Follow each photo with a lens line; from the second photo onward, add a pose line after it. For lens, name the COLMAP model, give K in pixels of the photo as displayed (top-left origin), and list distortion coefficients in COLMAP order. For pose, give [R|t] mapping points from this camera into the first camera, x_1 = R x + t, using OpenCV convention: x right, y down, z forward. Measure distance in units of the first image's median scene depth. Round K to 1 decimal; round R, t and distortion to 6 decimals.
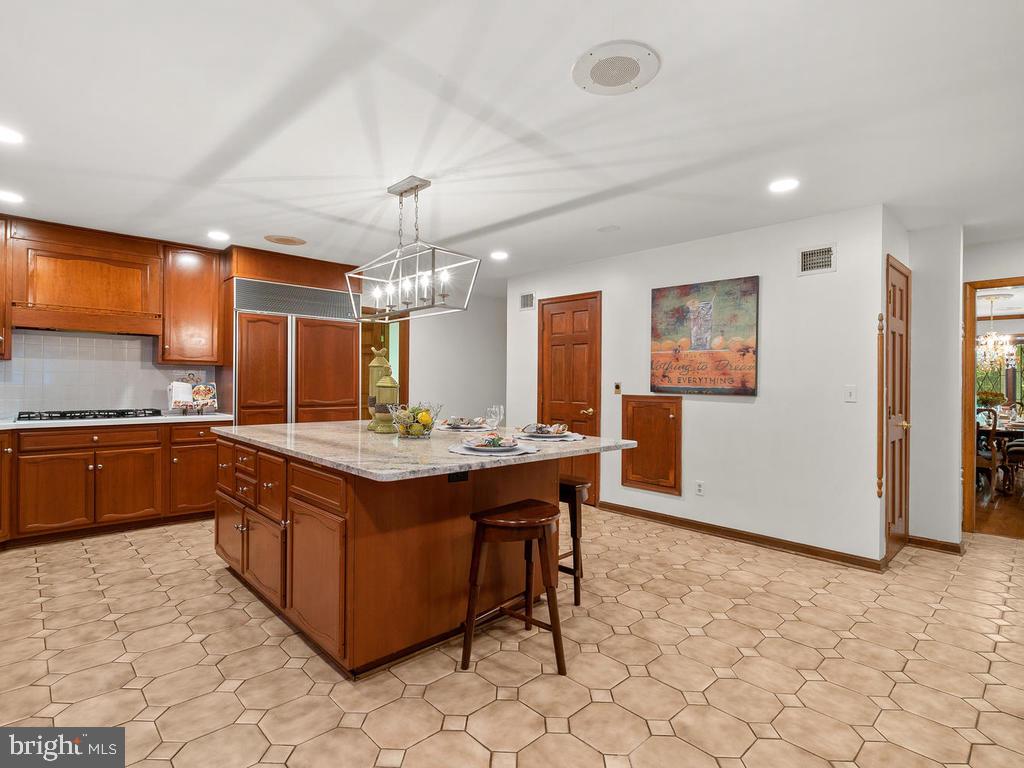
lens RADIAL K [[532.4, 0, 525.0], [0, 532.4, 382.1], [0, 0, 1]] dist [-0.003014, -0.003367]
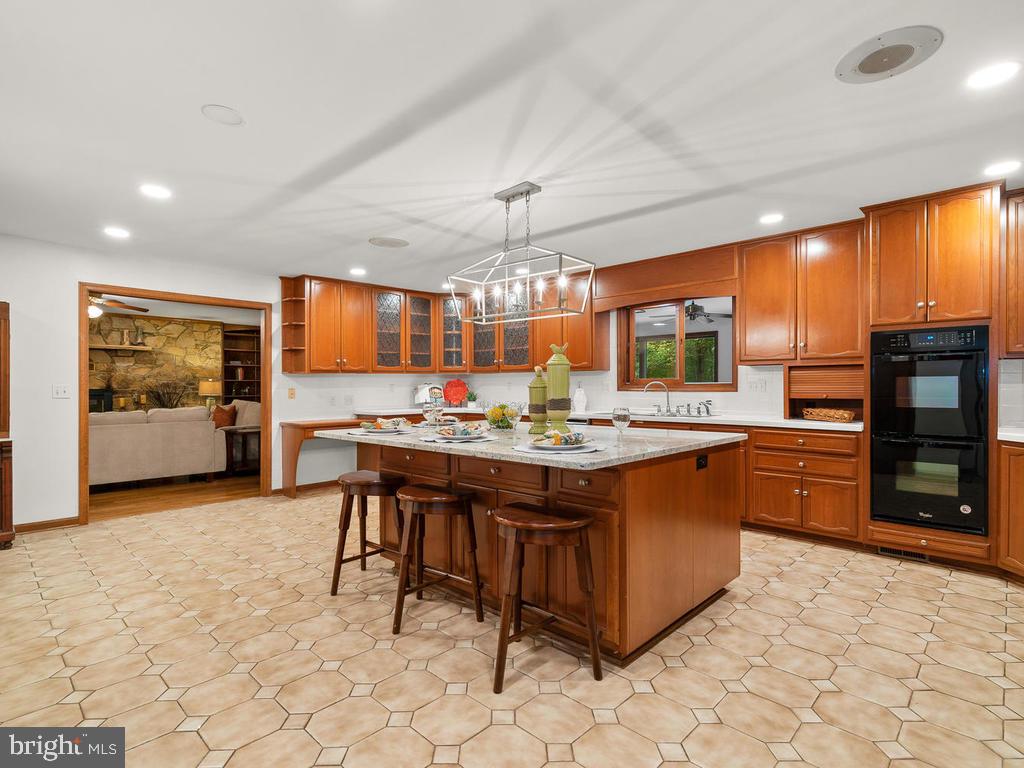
lens RADIAL K [[512.6, 0, 517.0], [0, 512.6, 386.7], [0, 0, 1]] dist [-0.002619, -0.000093]
pose [[-0.999551, -0.006587, -0.029217, -0.148185], [-0.006525, 0.999976, -0.002208, 0.008163], [0.029231, -0.002016, -0.999571, 1.539177]]
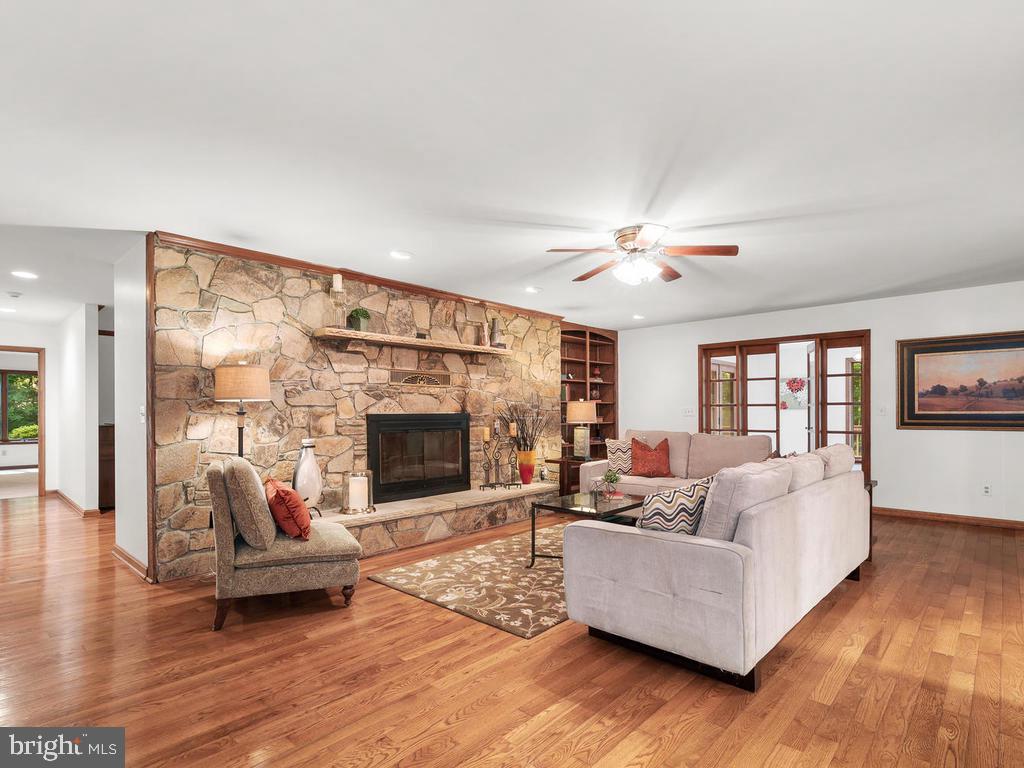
lens RADIAL K [[521.0, 0, 511.8], [0, 521.0, 411.0], [0, 0, 1]] dist [-0.003254, -0.001005]
pose [[-0.999238, -0.004487, -0.038784, 1.455517], [-0.004259, 0.999973, -0.005951, 0.024681], [0.038809, -0.005781, -0.999230, 0.757554]]
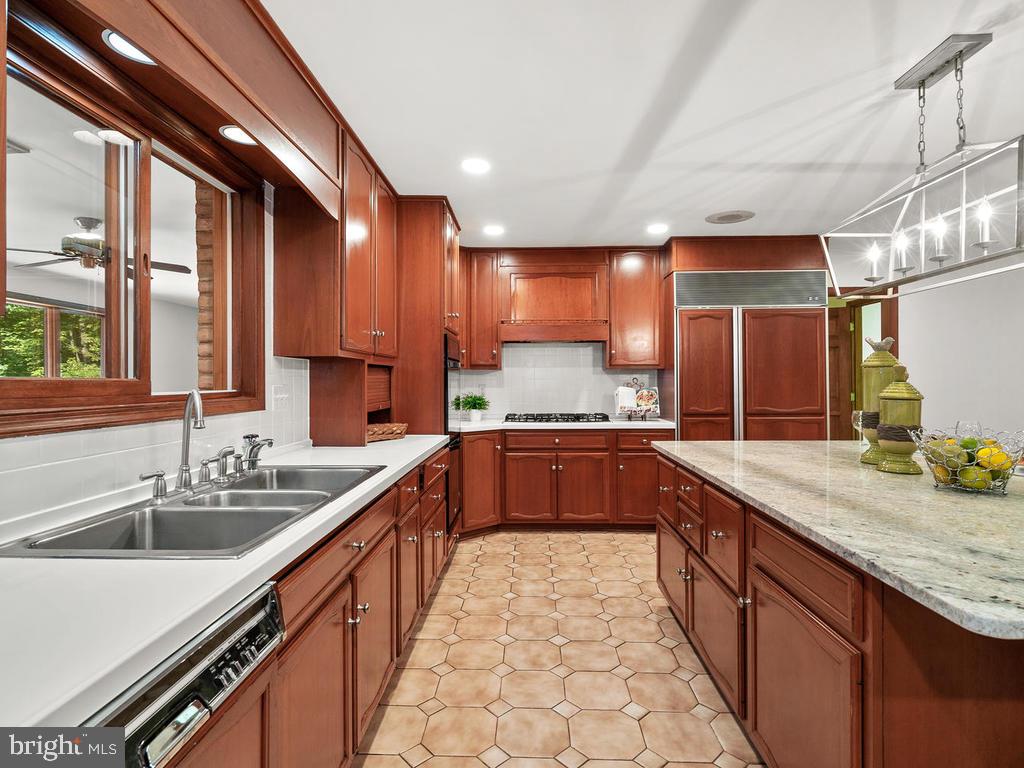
lens RADIAL K [[529.9, 0, 512.0], [0, 529.9, 384.0], [0, 0, 1]] dist [0.000834, 0.000711]
pose [[0.694705, -0.007394, -0.719257, -0.099483], [0.013748, 0.999901, 0.002999, -0.013051], [0.719164, -0.011972, 0.694738, 0.188044]]
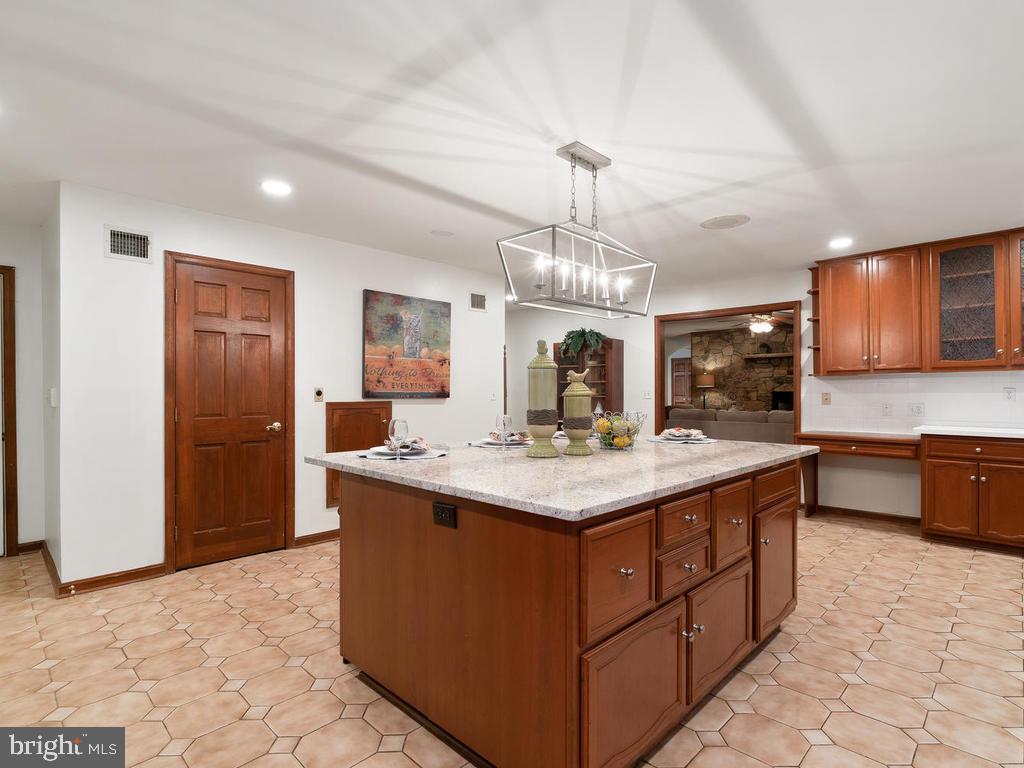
lens RADIAL K [[521.8, 0, 516.5], [0, 521.8, 389.6], [0, 0, 1]] dist [-0.004480, -0.001684]
pose [[-0.032419, -0.009932, 0.999425, -0.805571], [-0.001278, 0.999950, 0.009896, -0.006353], [-0.999474, -0.000956, -0.032430, 0.876906]]
